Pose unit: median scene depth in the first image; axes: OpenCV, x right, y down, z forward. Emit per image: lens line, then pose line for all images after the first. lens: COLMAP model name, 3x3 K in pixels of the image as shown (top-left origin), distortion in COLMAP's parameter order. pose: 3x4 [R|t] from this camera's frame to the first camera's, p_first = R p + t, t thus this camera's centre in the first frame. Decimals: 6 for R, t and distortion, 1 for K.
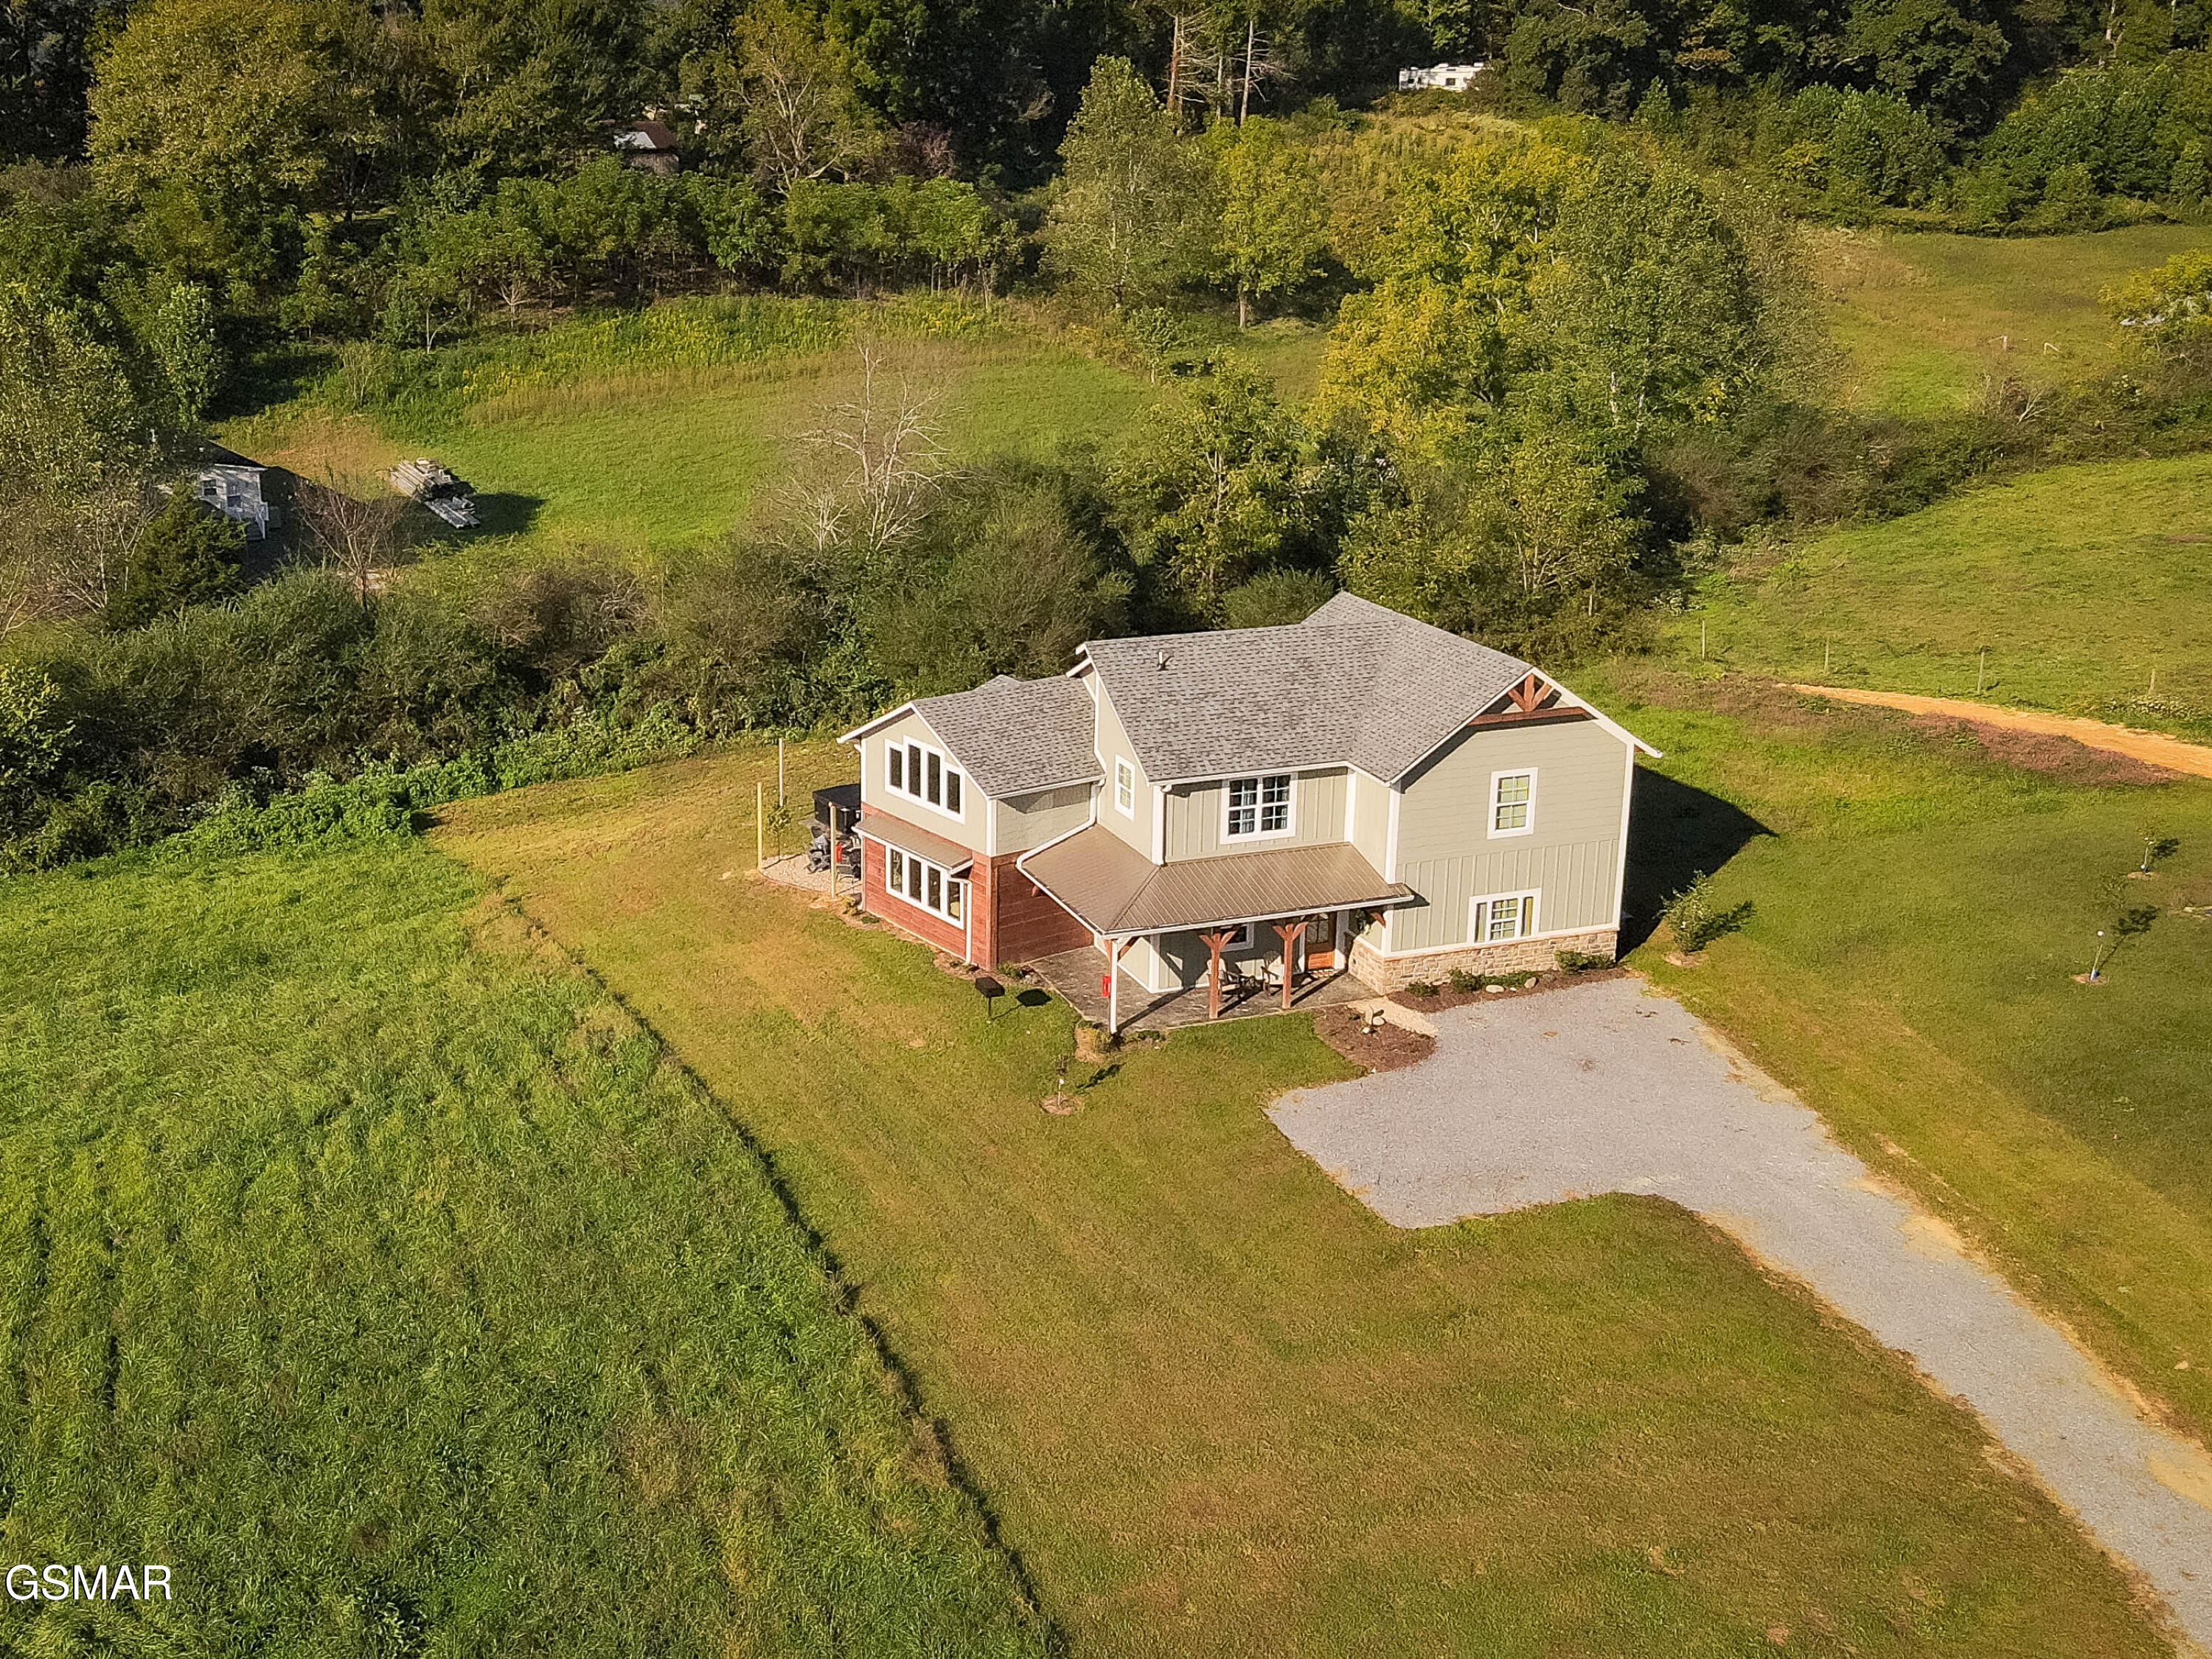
lens RADIAL K [[2367.6, 0, 932.2], [0, 2367.6, 794.2], [0, 0, 1]] dist [-0.053737, 0.115441]
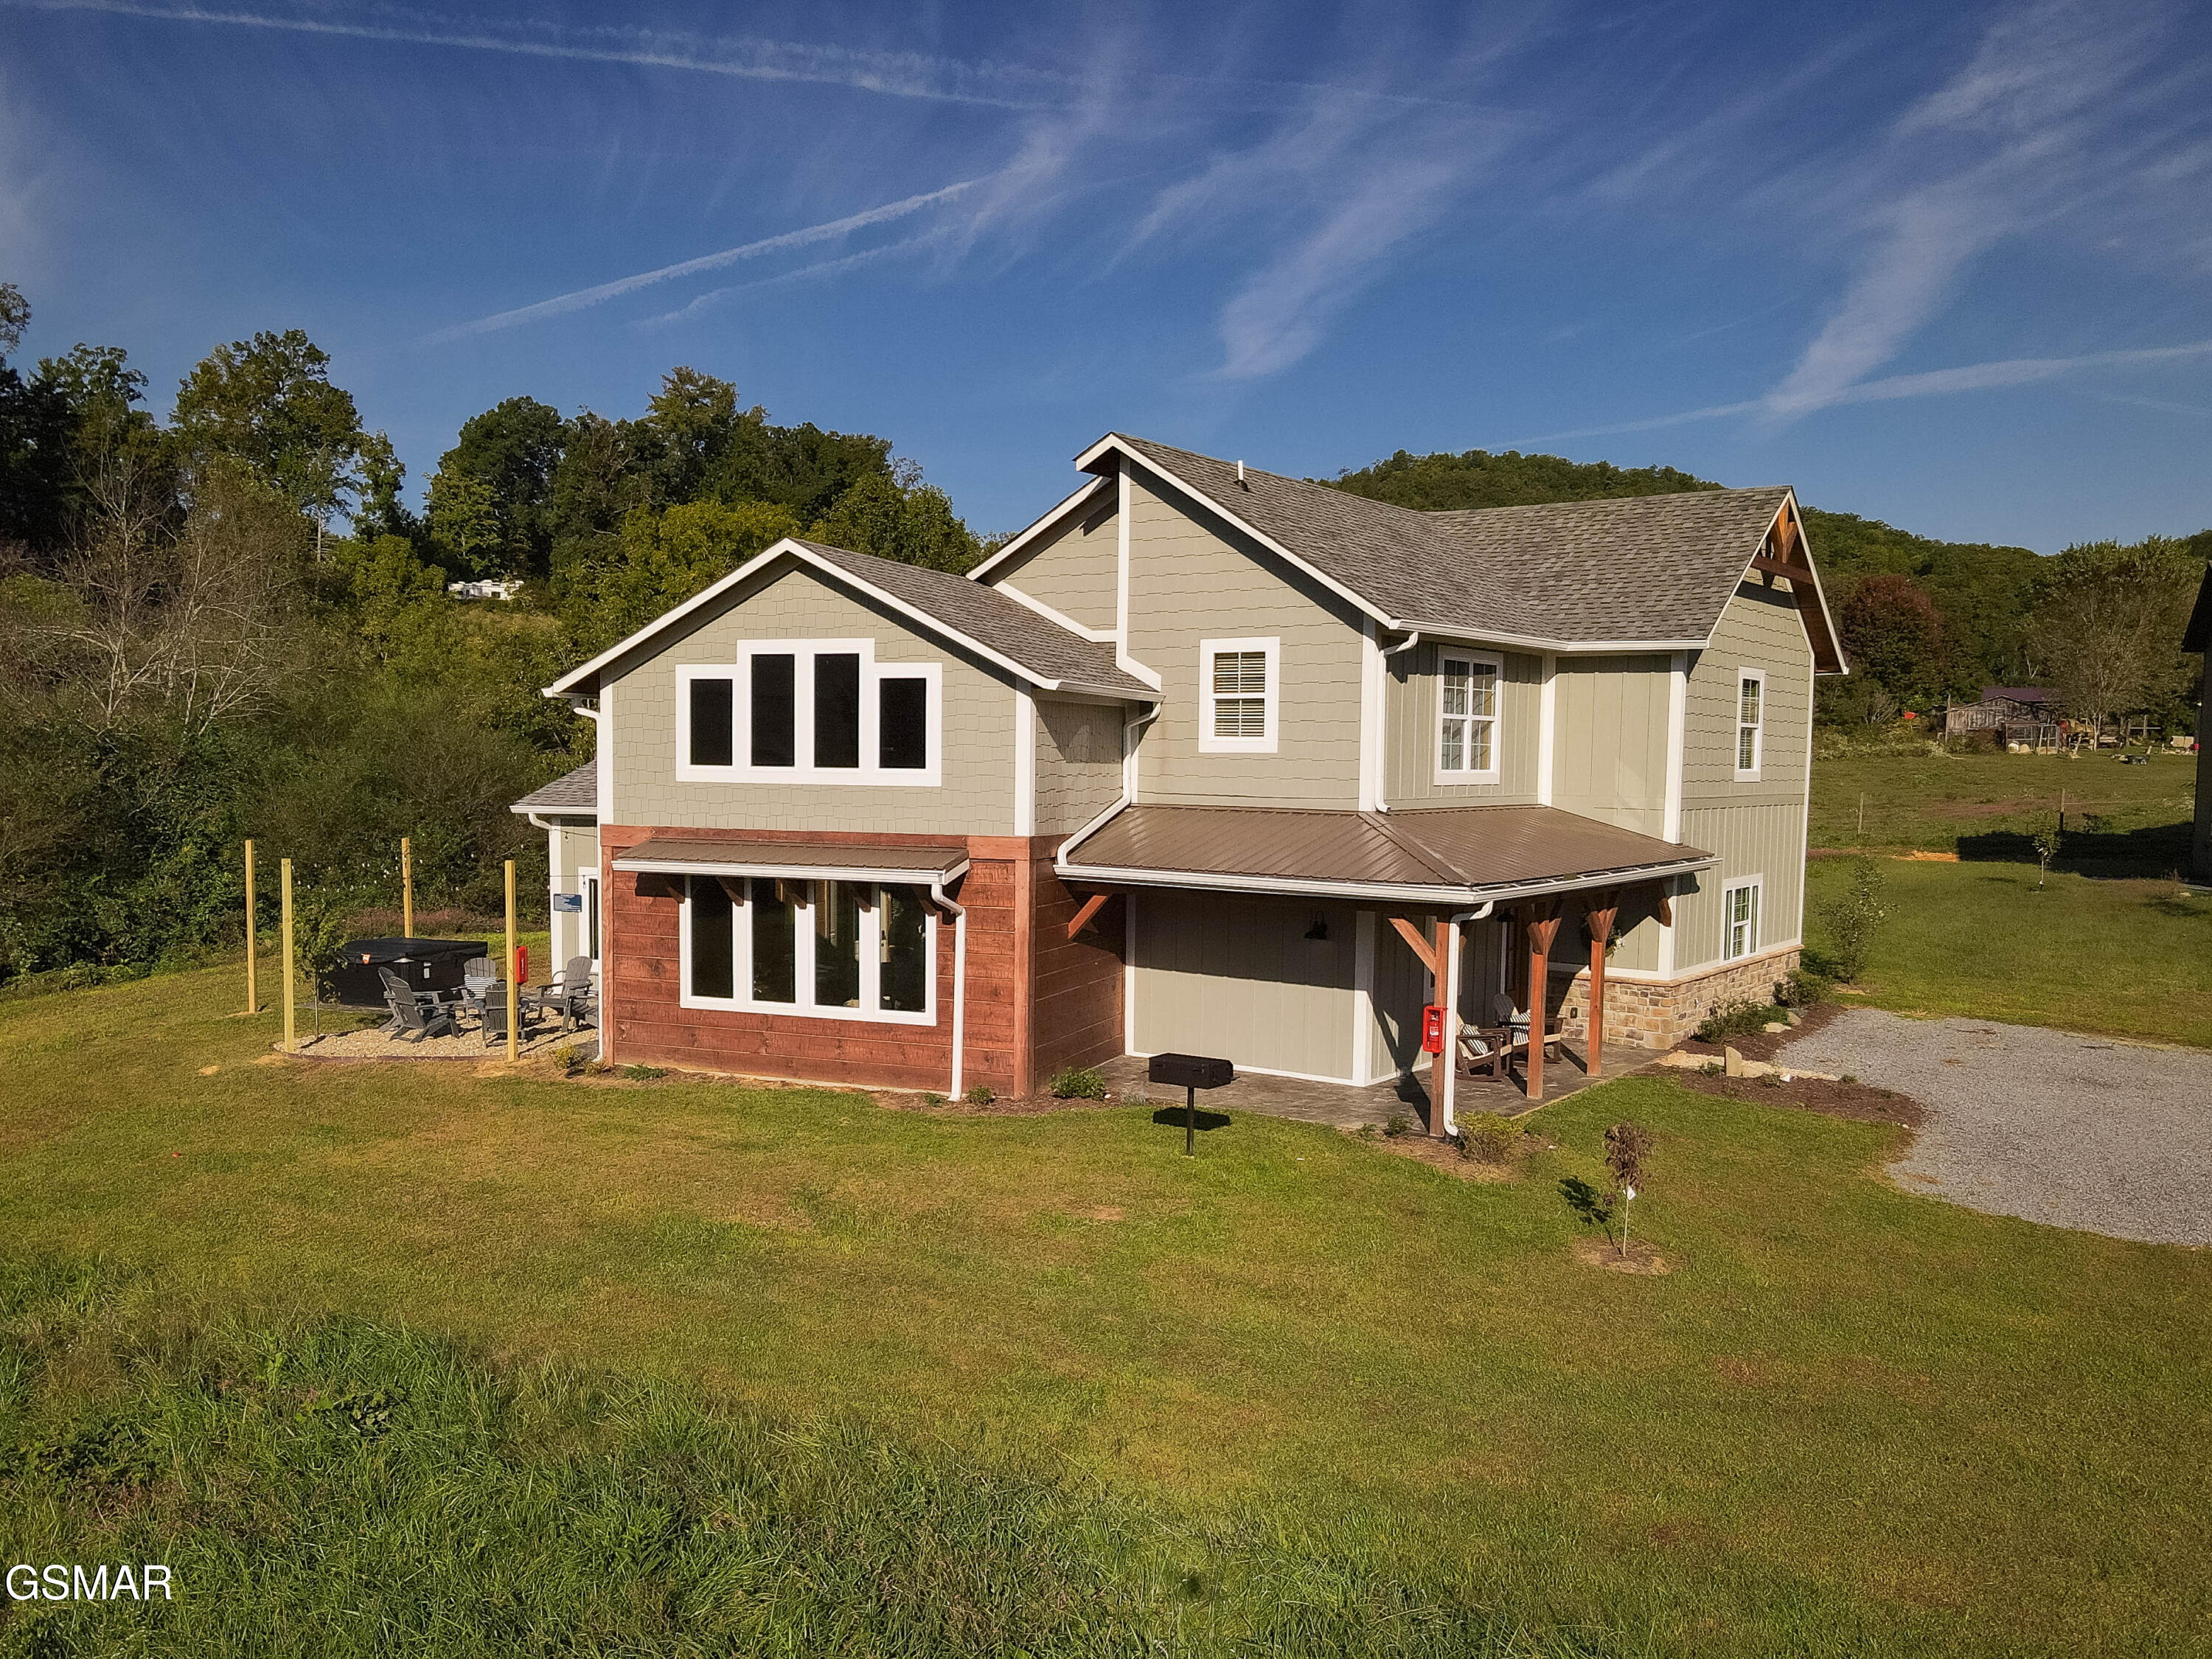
lens RADIAL K [[1794.6, 0, 1102.6], [0, 1794.6, 910.3], [0, 0, 1]] dist [0.000266, 0.031849]
pose [[0.822258, -0.040969, 0.567639, -0.149869], [0.152643, 0.976737, -0.150617, 0.087996], [-0.548263, 0.210492, 0.809383, 0.656149]]
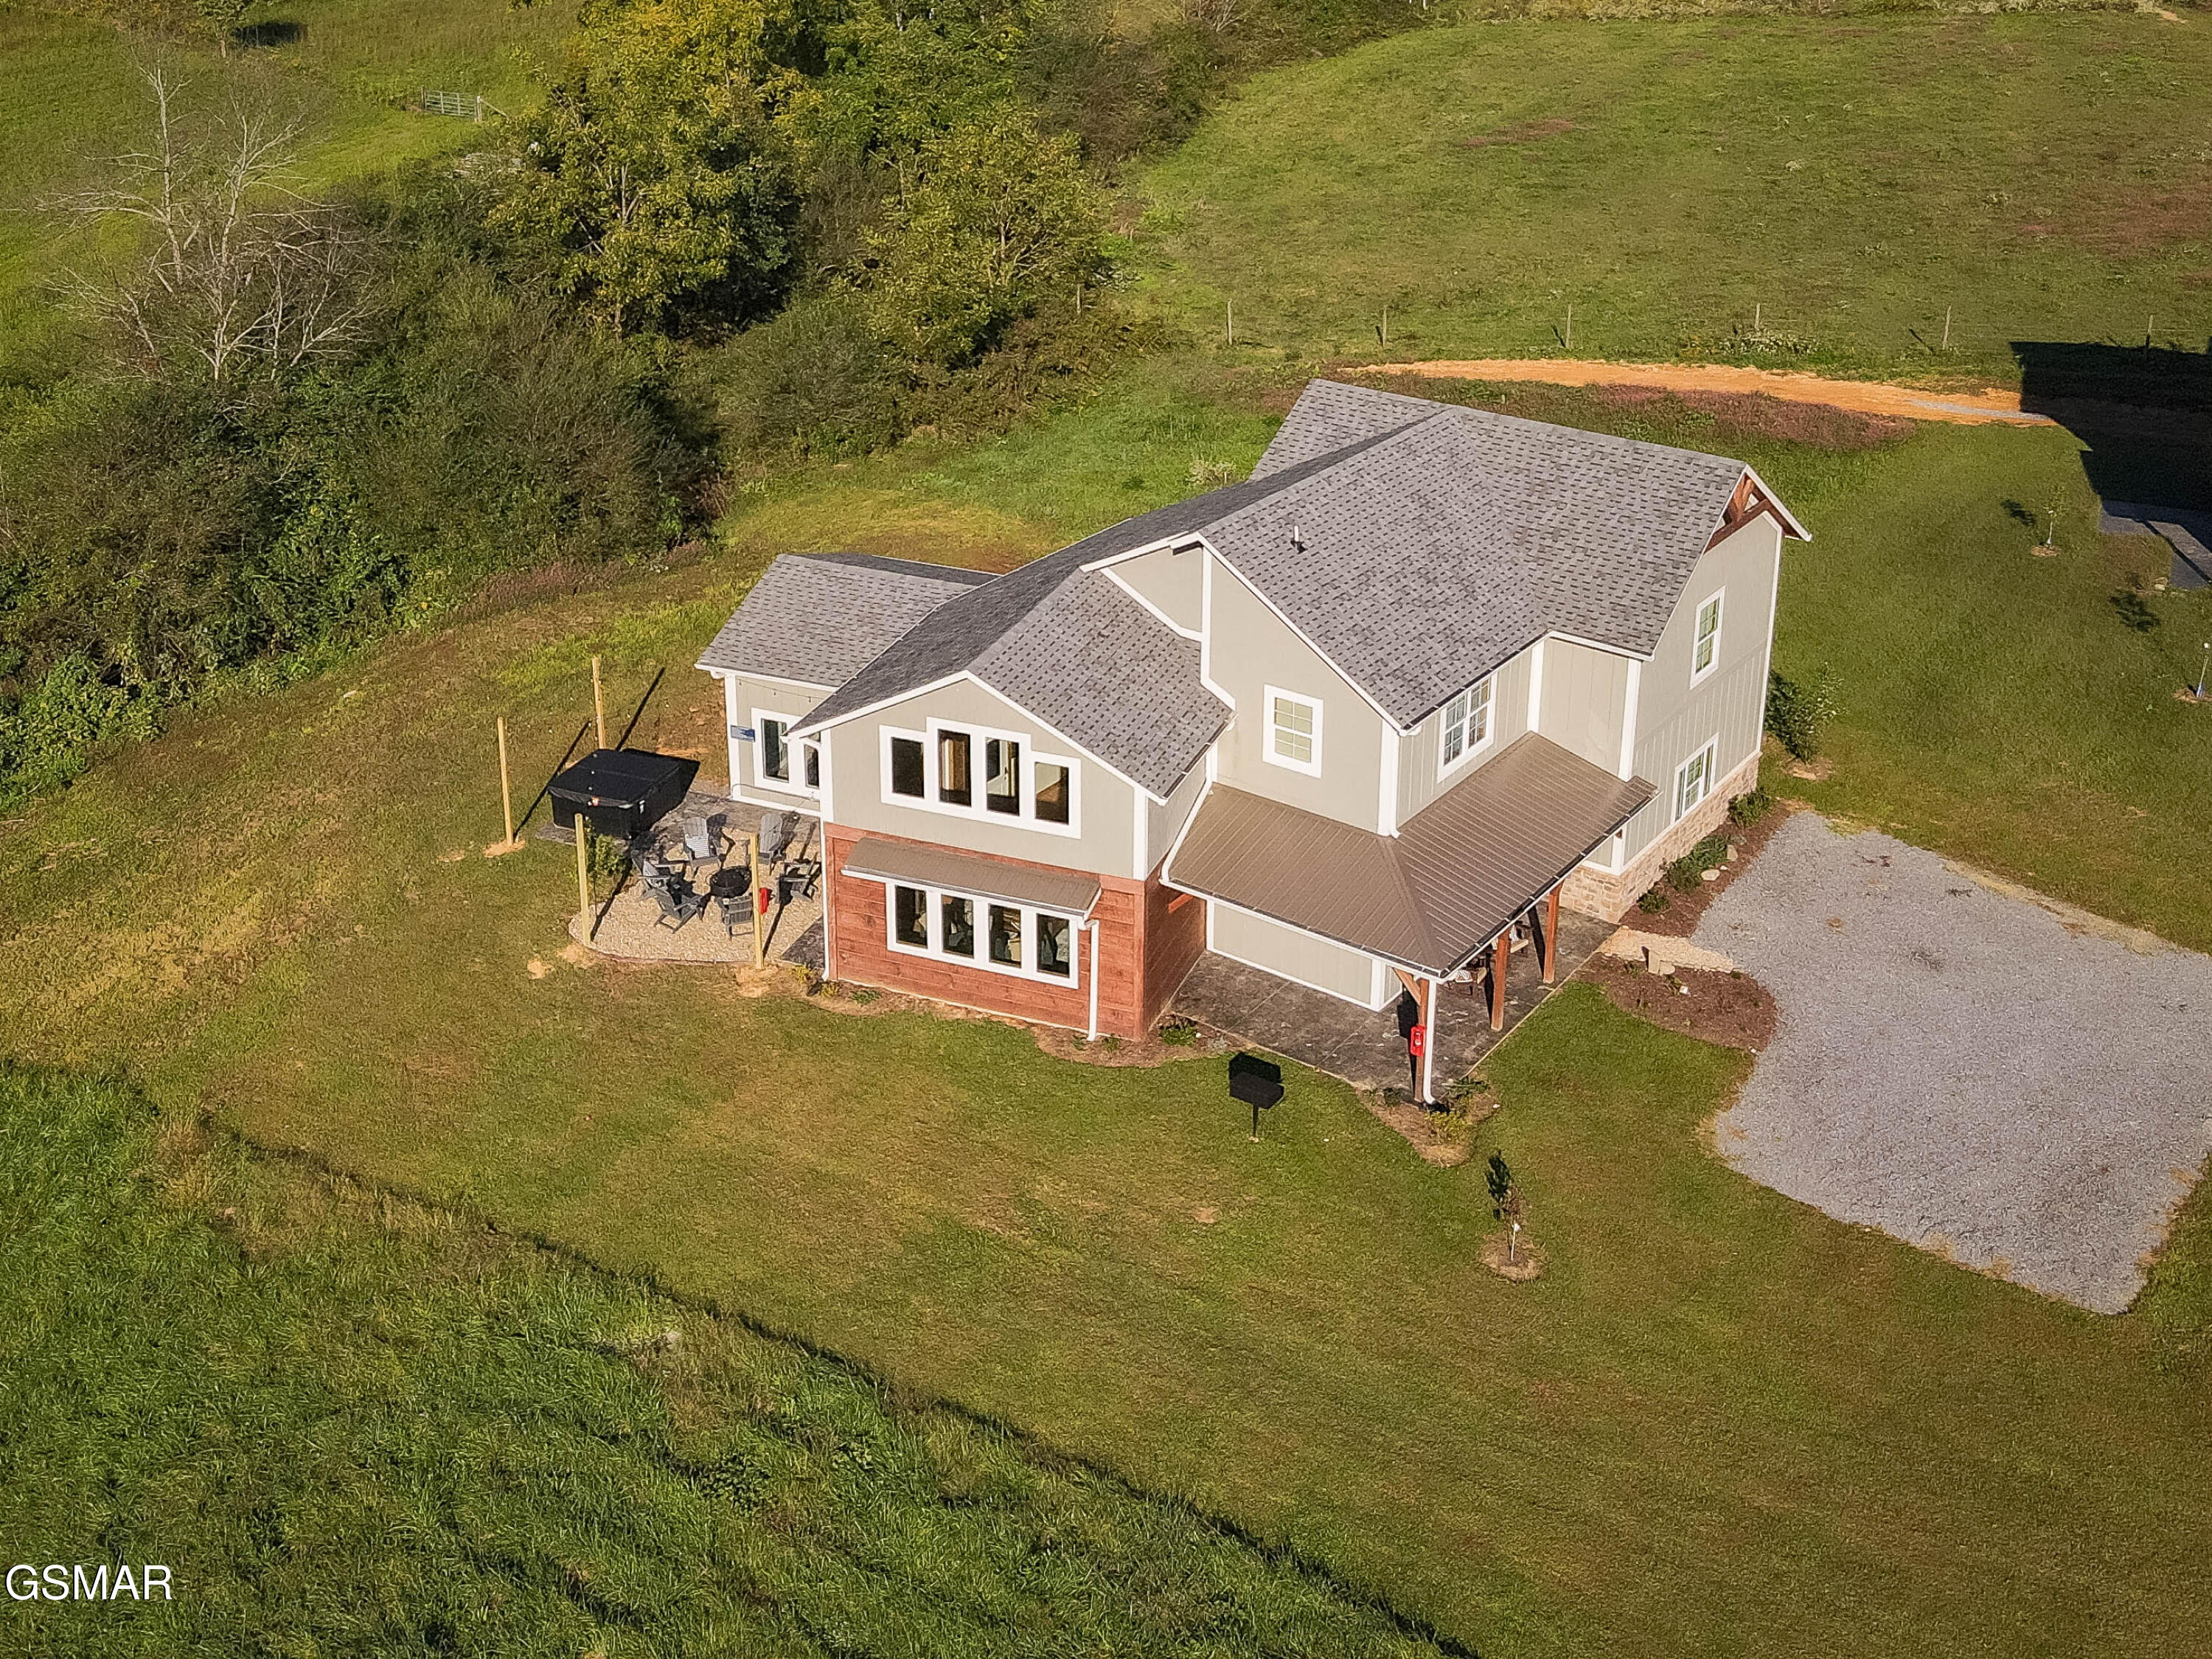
lens RADIAL K [[2366.4, 0, 1113.5], [0, 2366.4, 496.6], [0, 0, 1]] dist [-0.012355, 0.068881]
pose [[0.824977, -0.178727, 0.536161, -0.291371], [0.157027, 0.983813, 0.086337, -0.126076], [-0.542913, 0.012966, 0.839689, 0.414917]]
